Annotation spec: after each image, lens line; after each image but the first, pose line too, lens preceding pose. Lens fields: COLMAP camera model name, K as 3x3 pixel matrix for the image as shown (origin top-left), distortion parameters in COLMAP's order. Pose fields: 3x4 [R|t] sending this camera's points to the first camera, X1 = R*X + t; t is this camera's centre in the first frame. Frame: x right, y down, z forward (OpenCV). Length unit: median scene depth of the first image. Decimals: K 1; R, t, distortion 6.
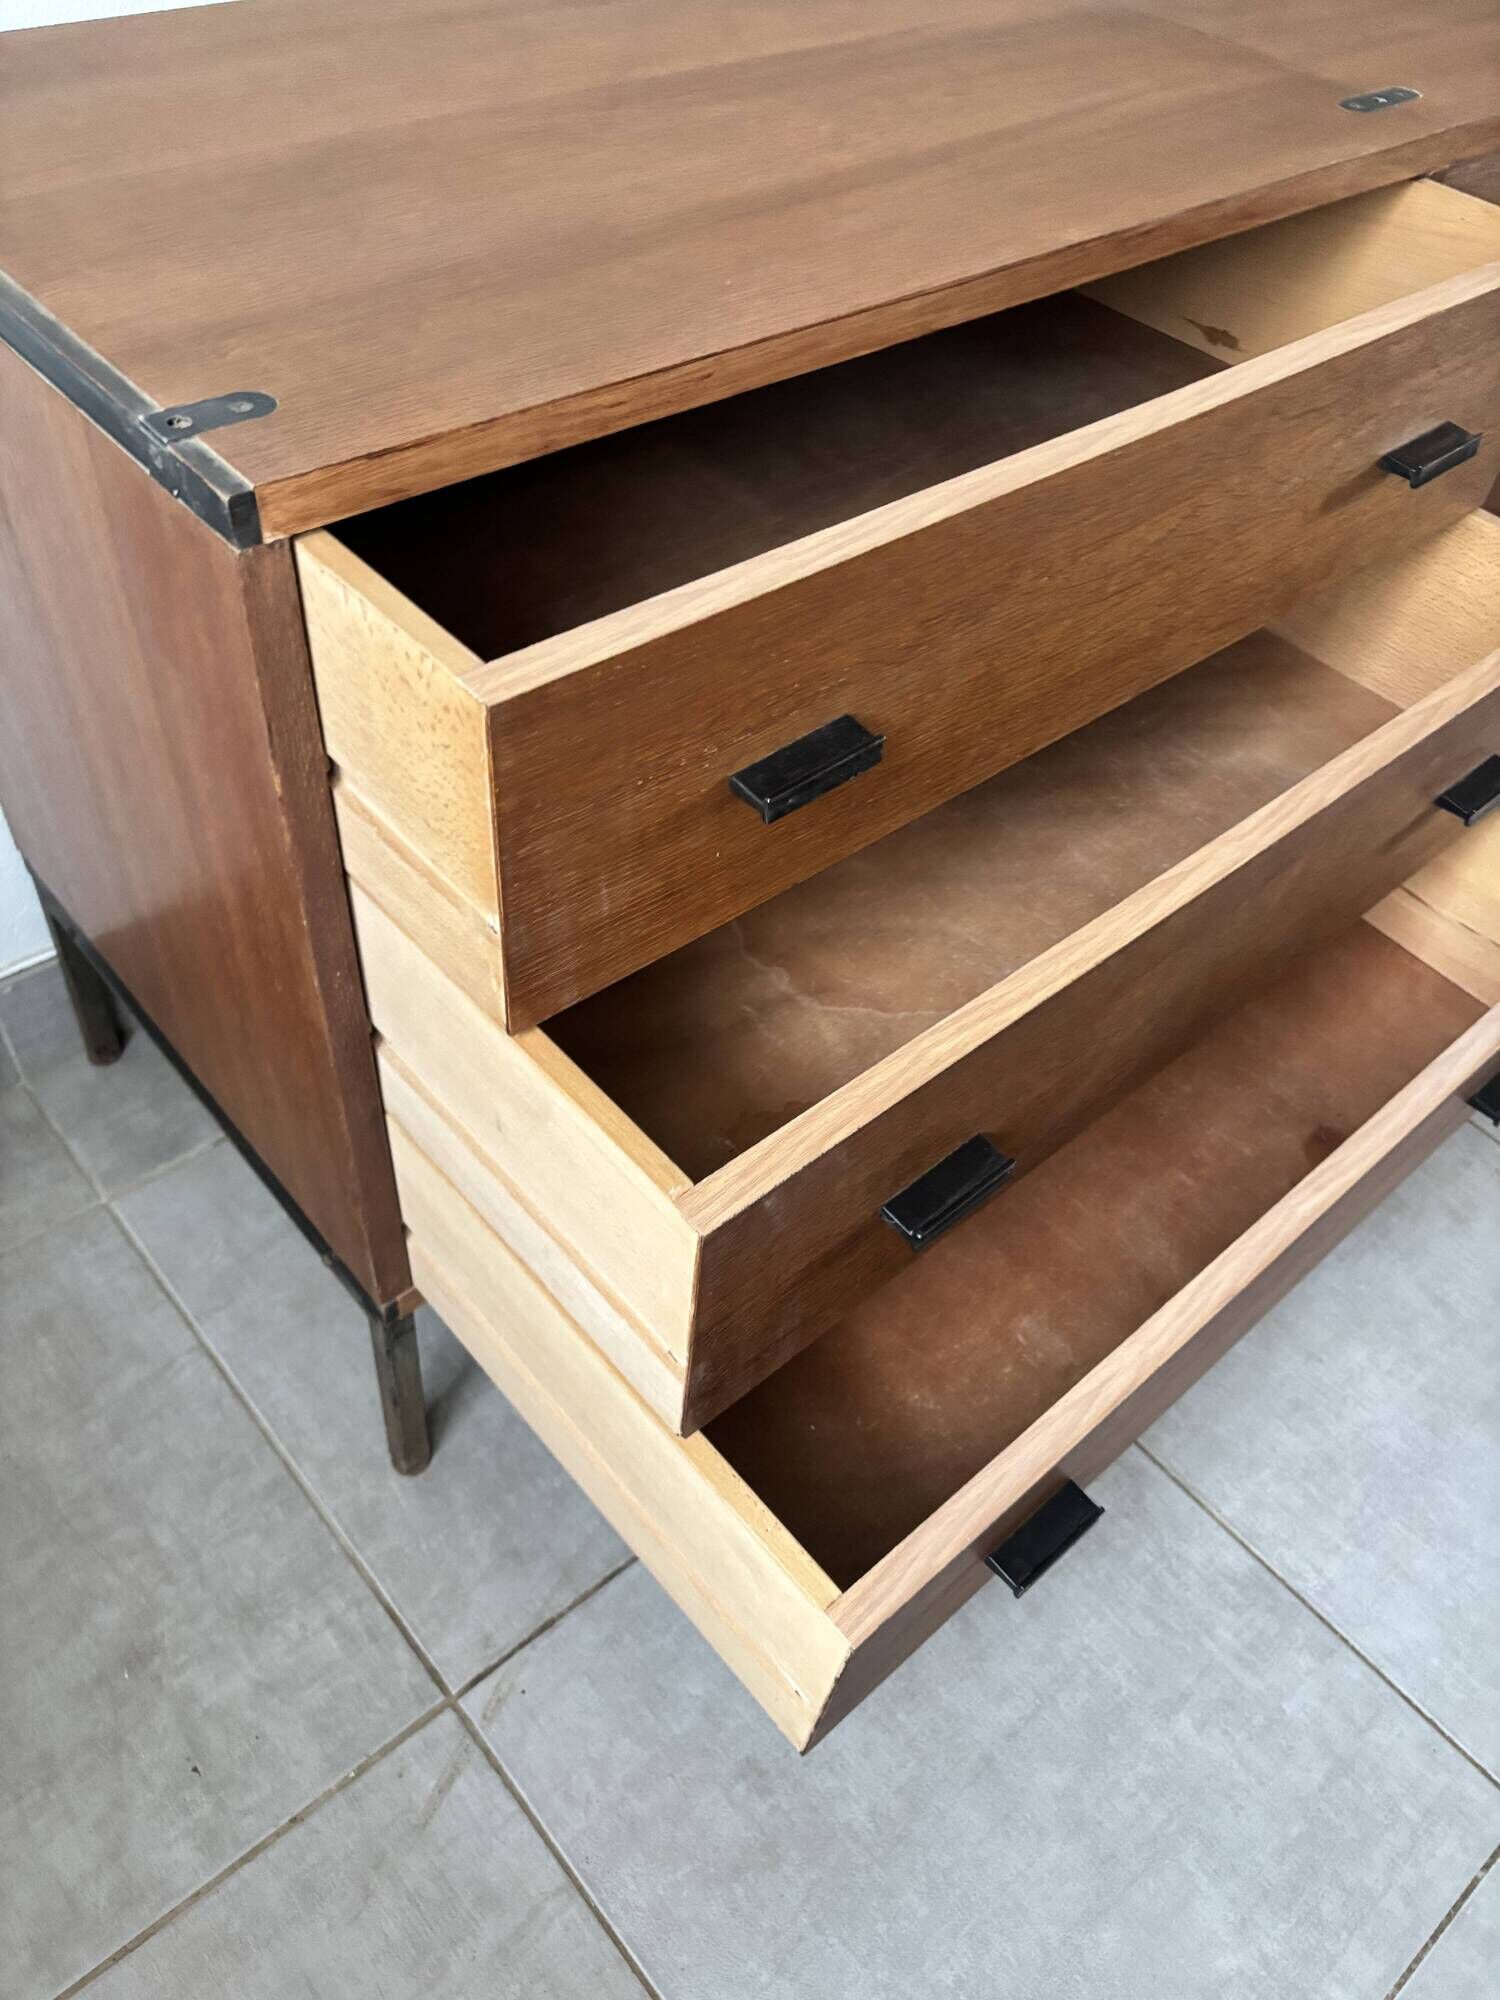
lens RADIAL K [[1526.6, 0, 753.3], [0, 1526.6, 1011.8], [0, 0, 1]] dist [0.013665, 0.007377]
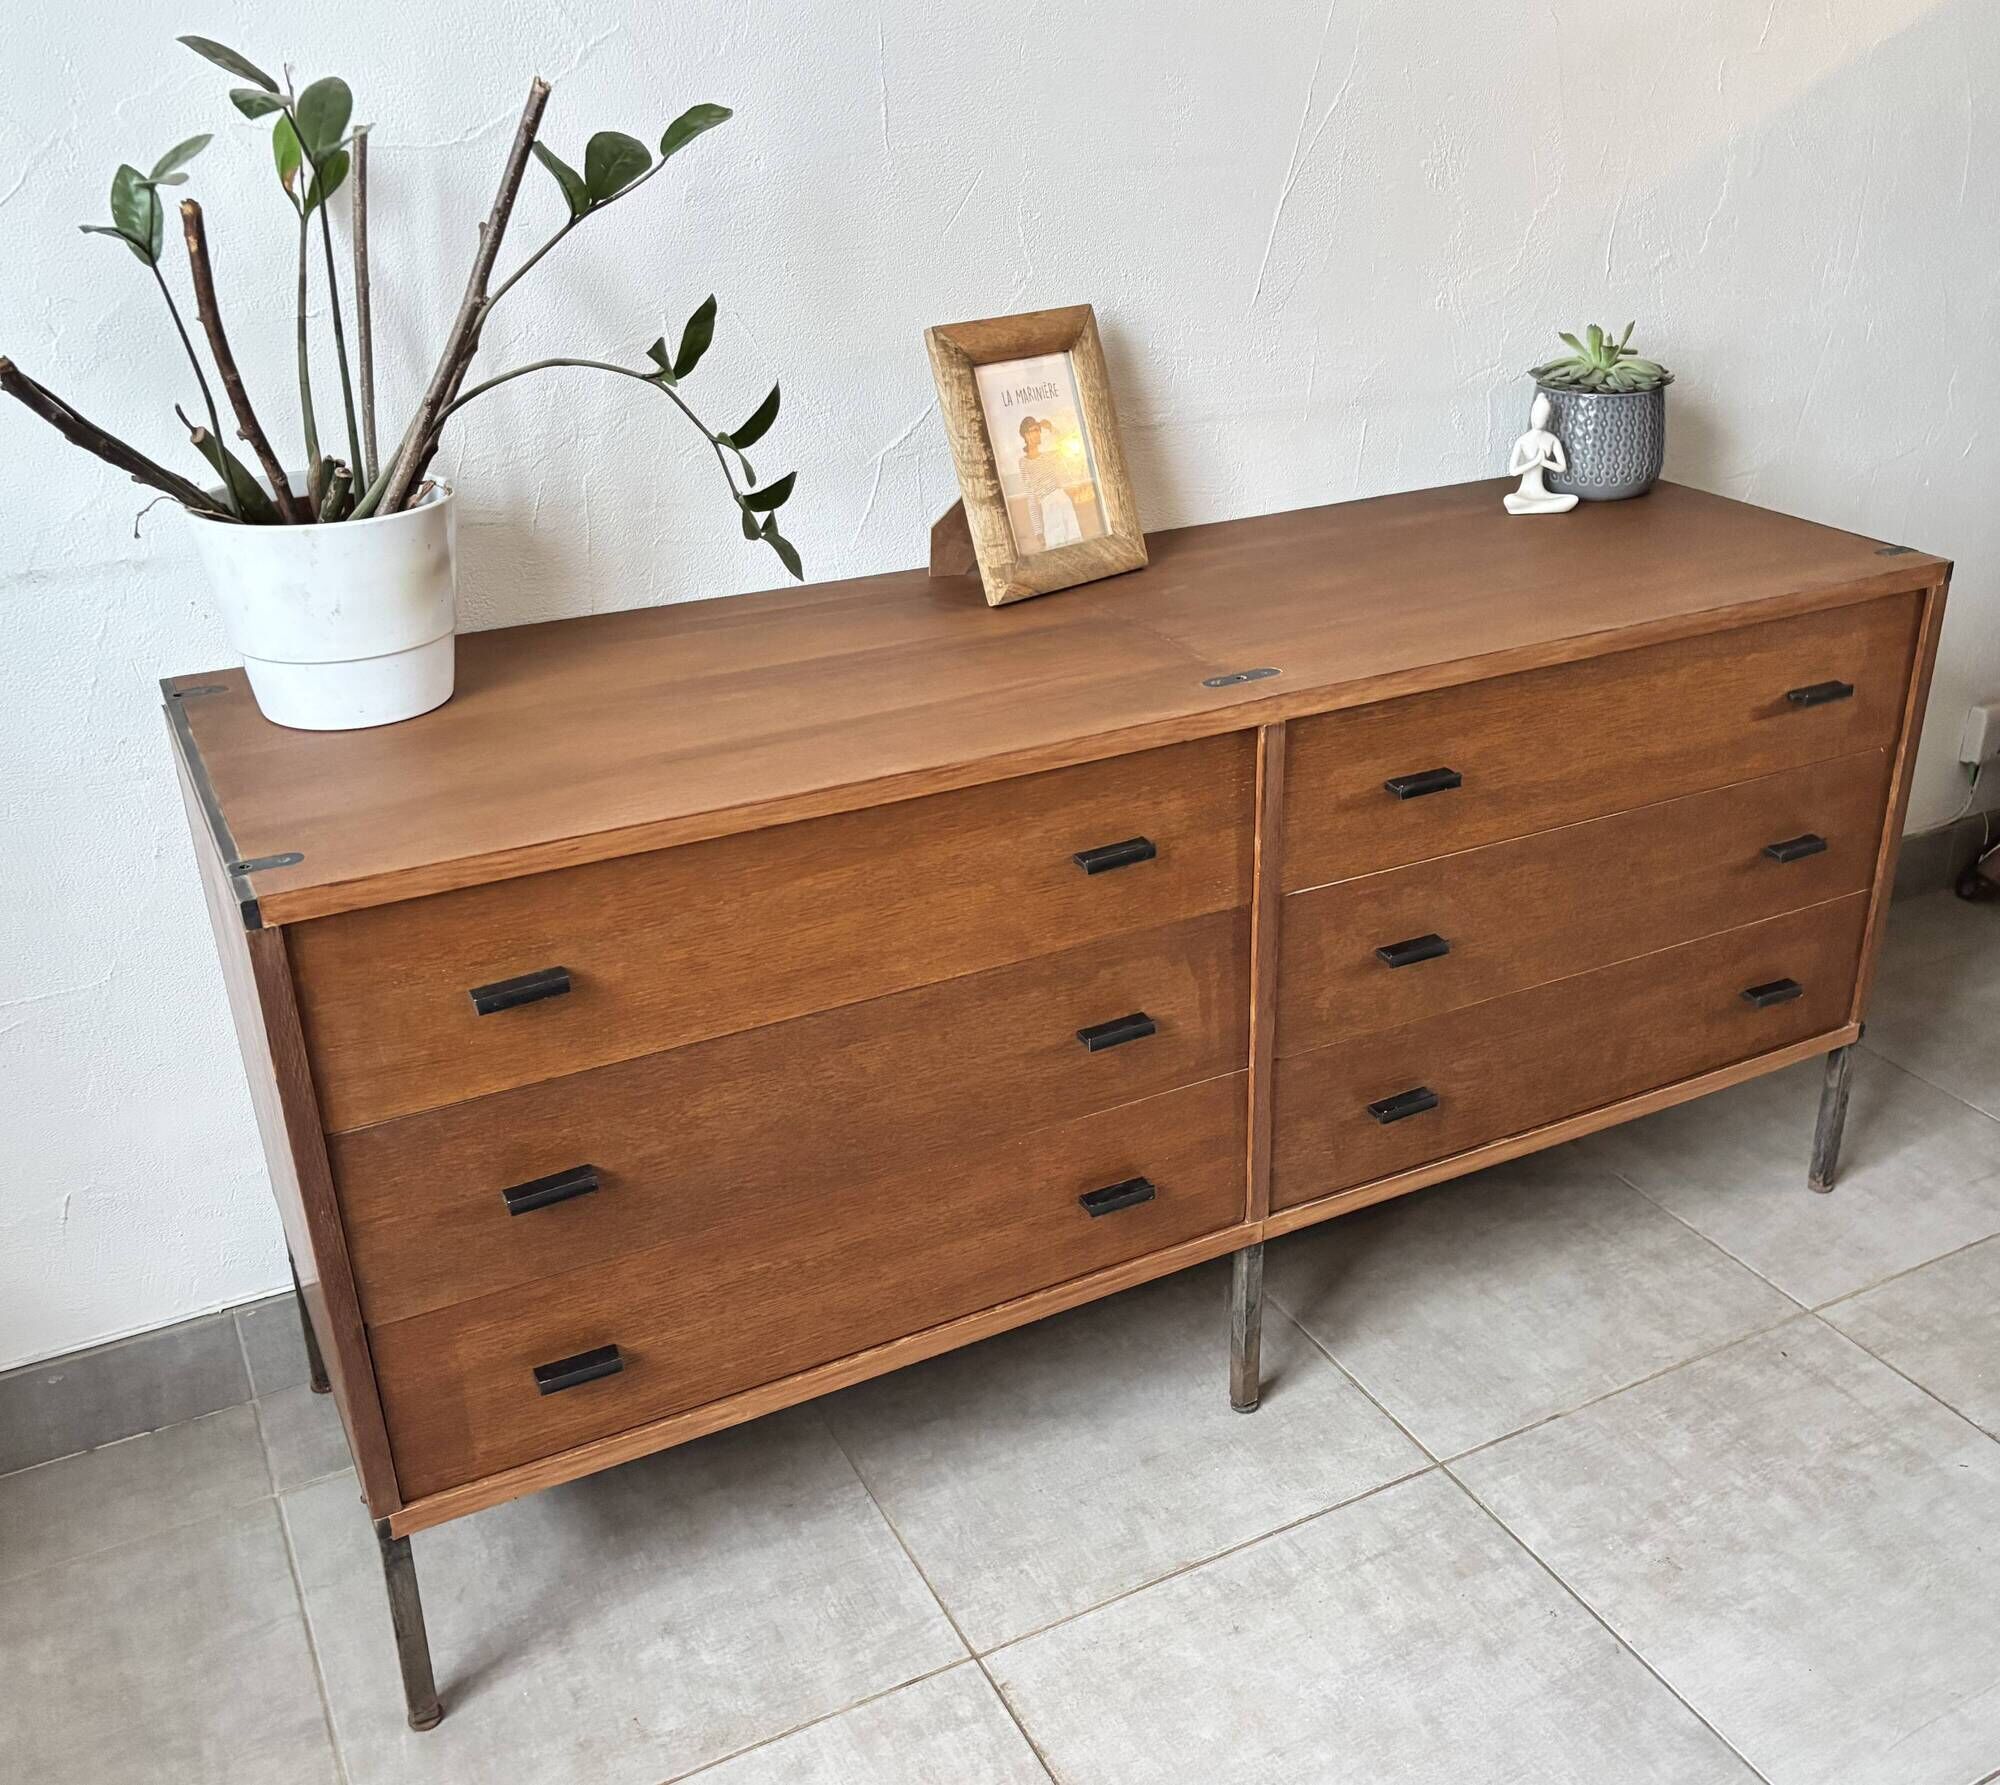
lens RADIAL K [[1950.2, 0, 1080.1], [0, 1950.2, 915.3], [0, 0, 1]] dist [0.018931, 0.003760]
pose [[0.972678, 0.016539, -0.231570, 0.631636], [-0.101326, 0.927685, -0.359351, 0.227071], [0.208881, 0.372997, 0.904014, -0.491983]]
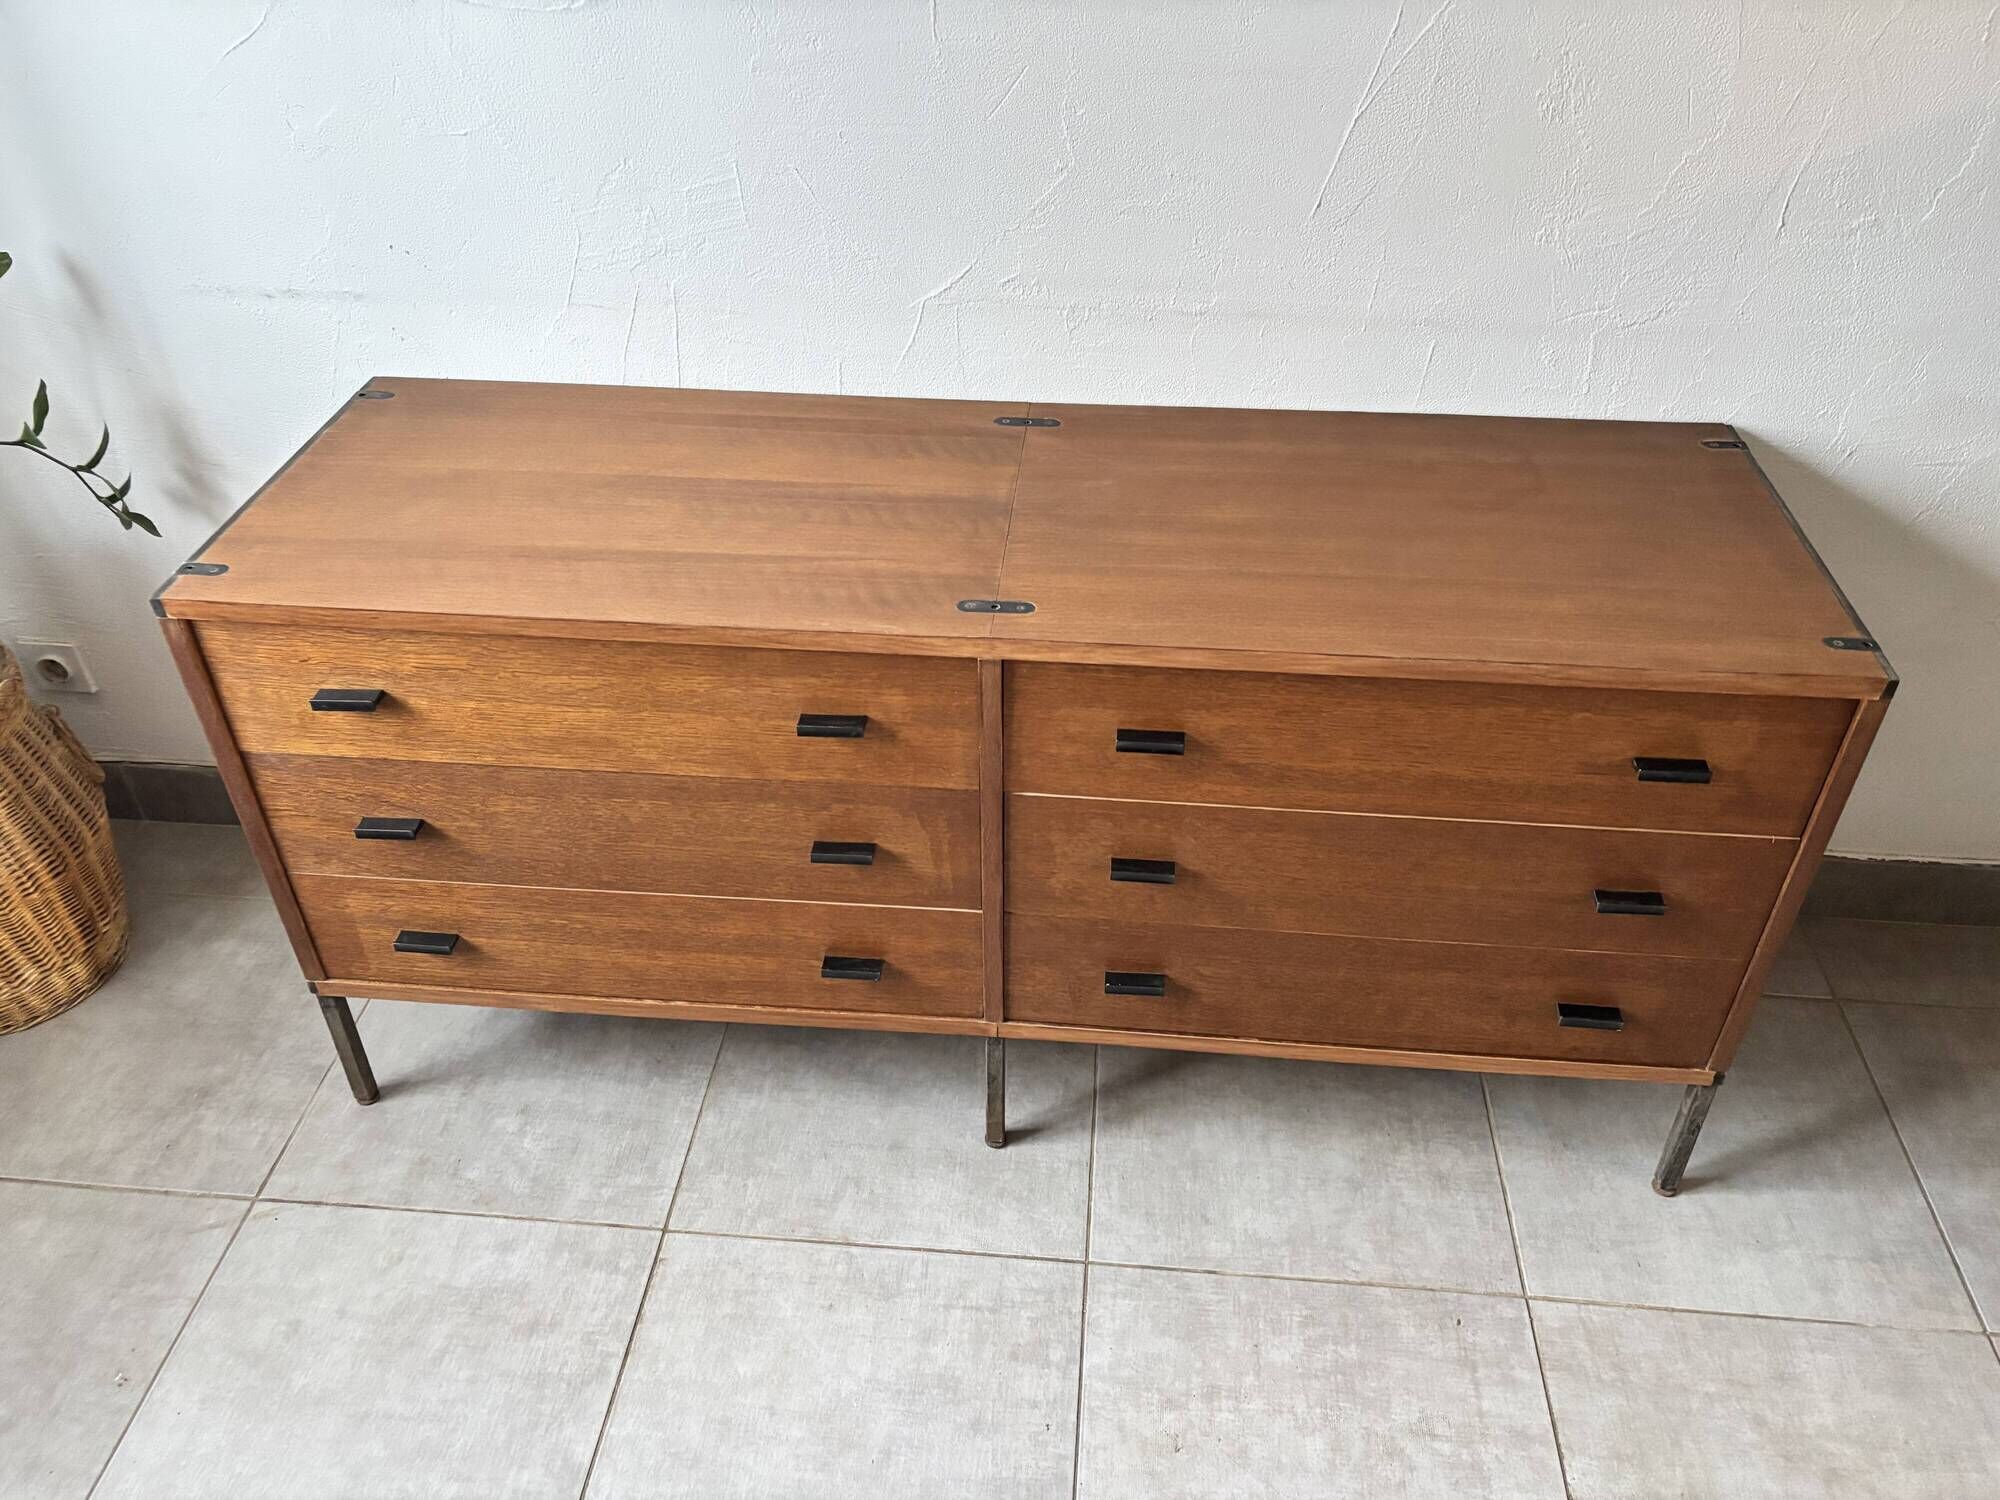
lens RADIAL K [[1519.4, 0, 1006.8], [0, 1519.4, 753.2], [0, 0, 1]] dist [0.022473, 0.001852]
pose [[0.693597, 0.377671, -0.613423, 1.319462], [-0.489038, 0.872115, -0.016013, -0.420245], [0.528928, 0.311094, 0.789592, -0.142940]]
